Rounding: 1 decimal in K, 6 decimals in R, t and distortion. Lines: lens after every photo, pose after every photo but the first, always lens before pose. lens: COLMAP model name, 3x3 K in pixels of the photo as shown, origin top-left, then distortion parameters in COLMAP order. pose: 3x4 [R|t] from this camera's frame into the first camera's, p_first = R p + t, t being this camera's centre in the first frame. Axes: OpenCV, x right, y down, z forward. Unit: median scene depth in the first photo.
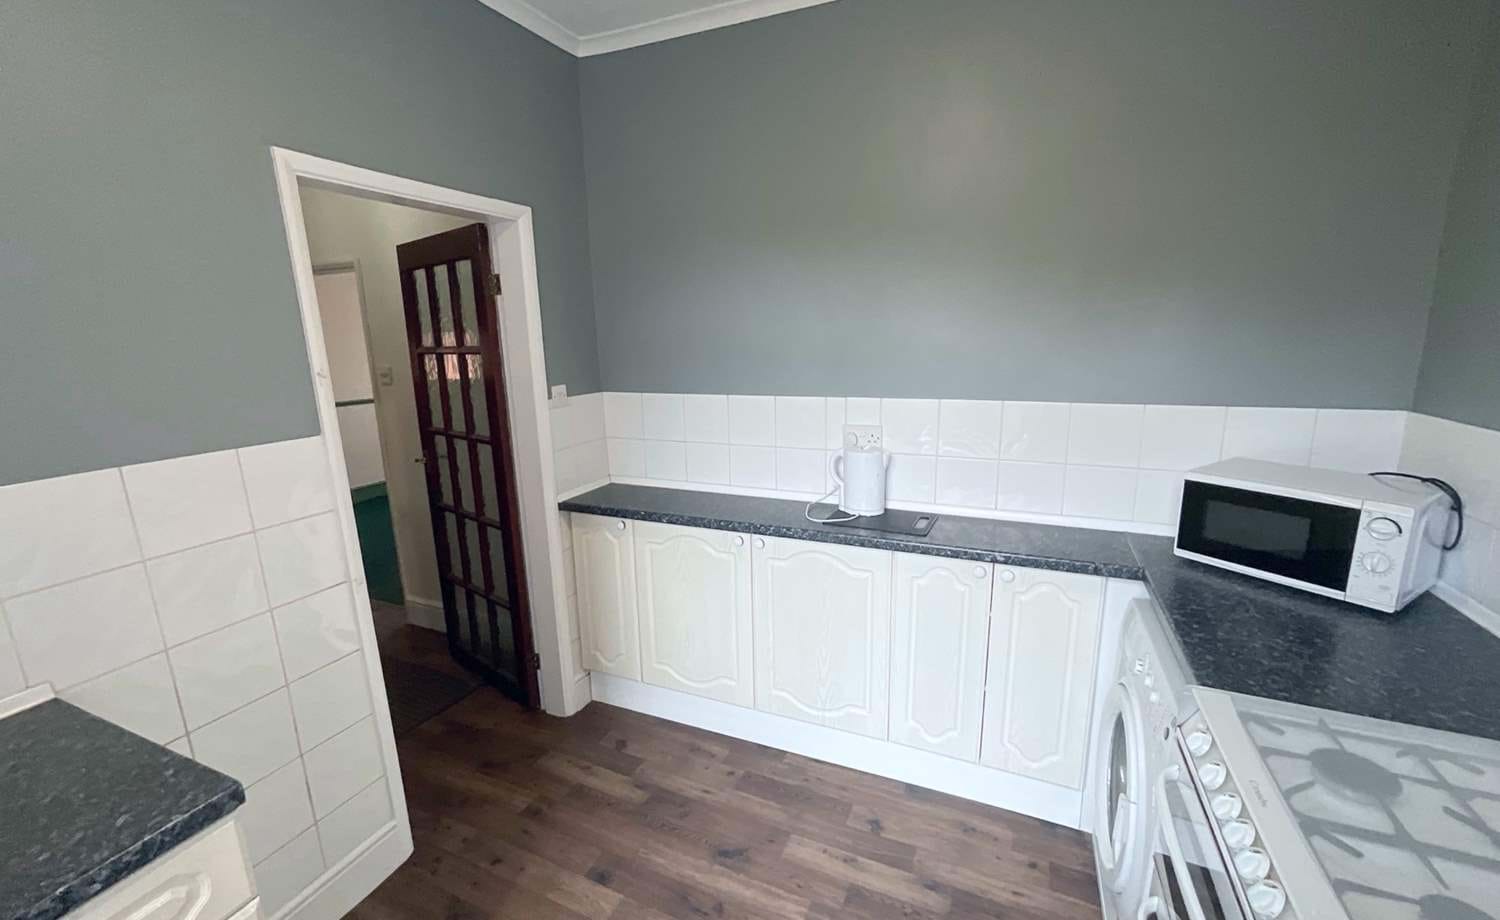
lens RADIAL K [[617.7, 0, 750.0], [0, 617.7, 460.0], [0, 0, 1]] dist [-0.000037, 0.004629]
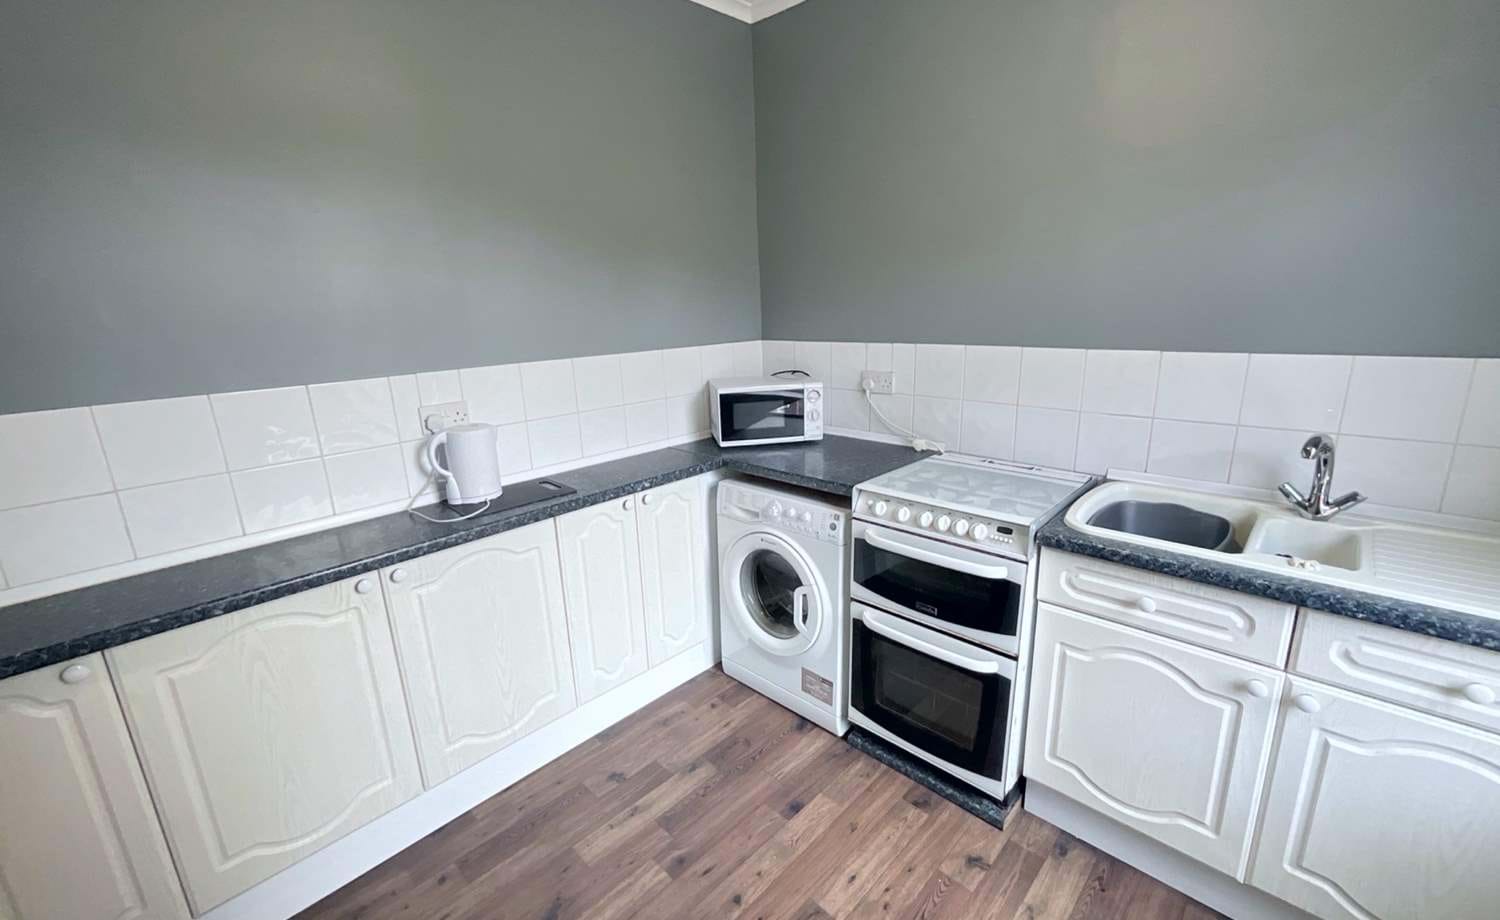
lens RADIAL K [[617.7, 0, 750.0], [0, 617.7, 460.0], [0, 0, 1]] dist [-0.000037, 0.004629]
pose [[0.344161, -0.226521, 0.911176, -0.514077], [0.219283, 0.963014, 0.156582, -0.024273], [-0.912945, 0.145916, 0.381105, 0.319608]]
